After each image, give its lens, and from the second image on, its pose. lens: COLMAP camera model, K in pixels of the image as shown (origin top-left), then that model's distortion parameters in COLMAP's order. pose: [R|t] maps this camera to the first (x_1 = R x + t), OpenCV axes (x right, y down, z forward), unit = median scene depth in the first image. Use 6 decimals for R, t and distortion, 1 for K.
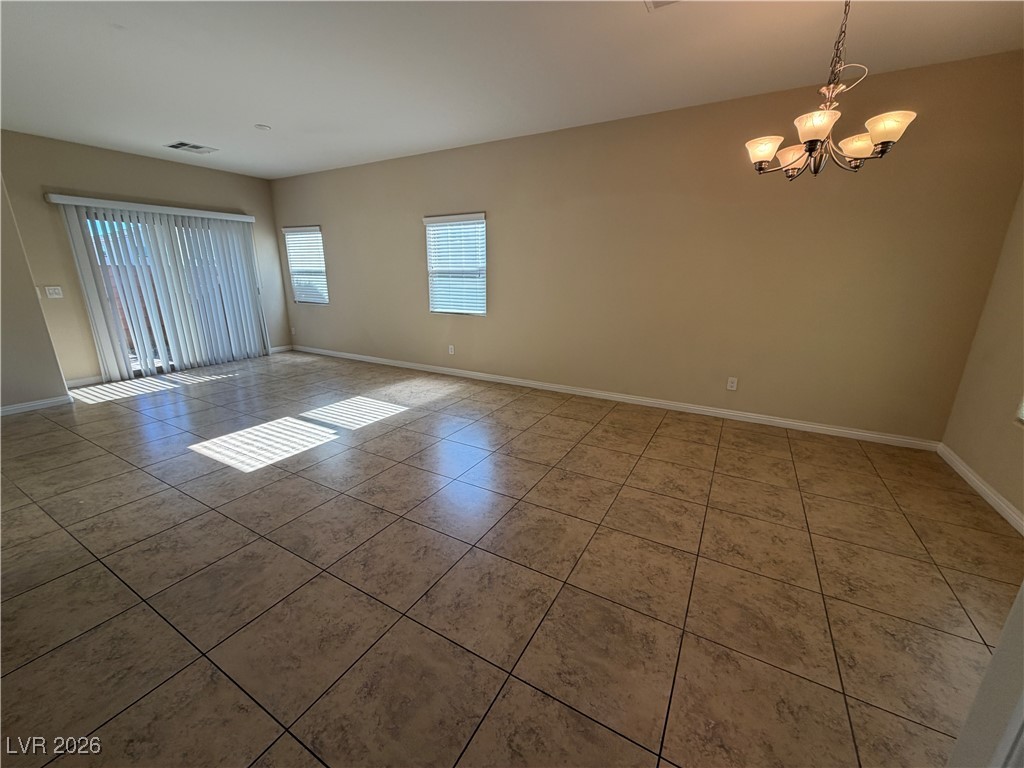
lens RADIAL K [[407.2, 0, 507.7], [0, 407.2, 380.8], [0, 0, 1]] dist [-0.000483, 0.000105]
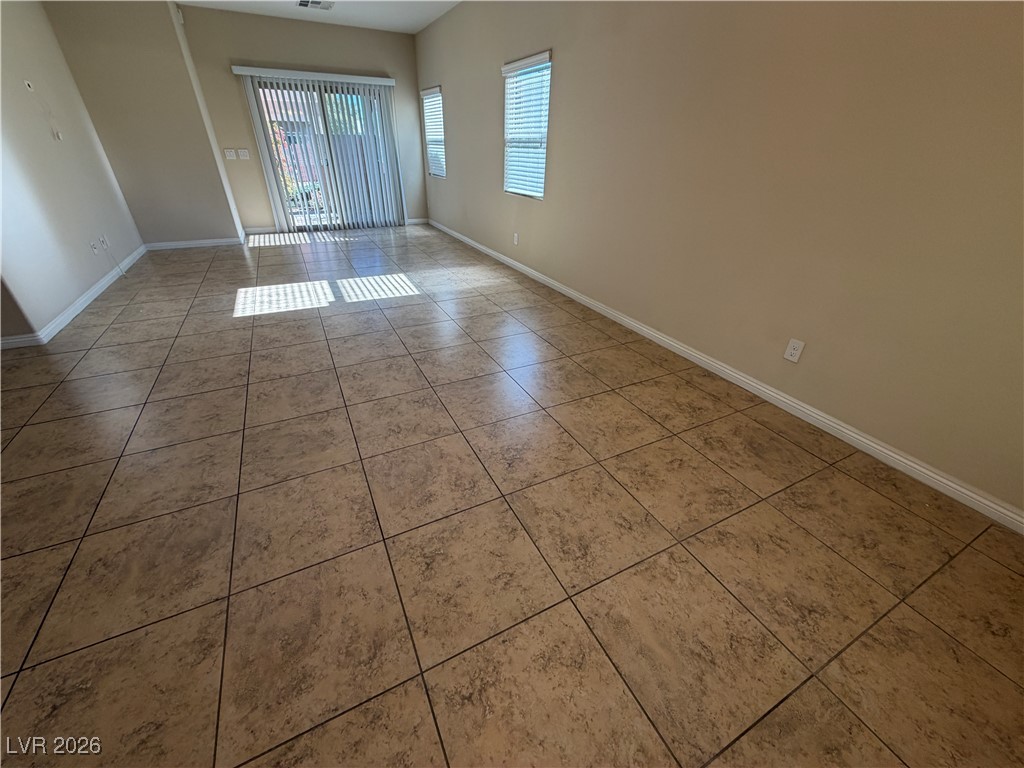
lens RADIAL K [[407.2, 0, 509.8], [0, 407.2, 381.6], [0, 0, 1]] dist [-0.000483, 0.000105]
pose [[0.836851, 0.284936, -0.467431, 0.417105], [-0.157731, 0.943155, 0.292538, -0.048449], [0.524215, -0.171082, 0.834224, 0.241100]]
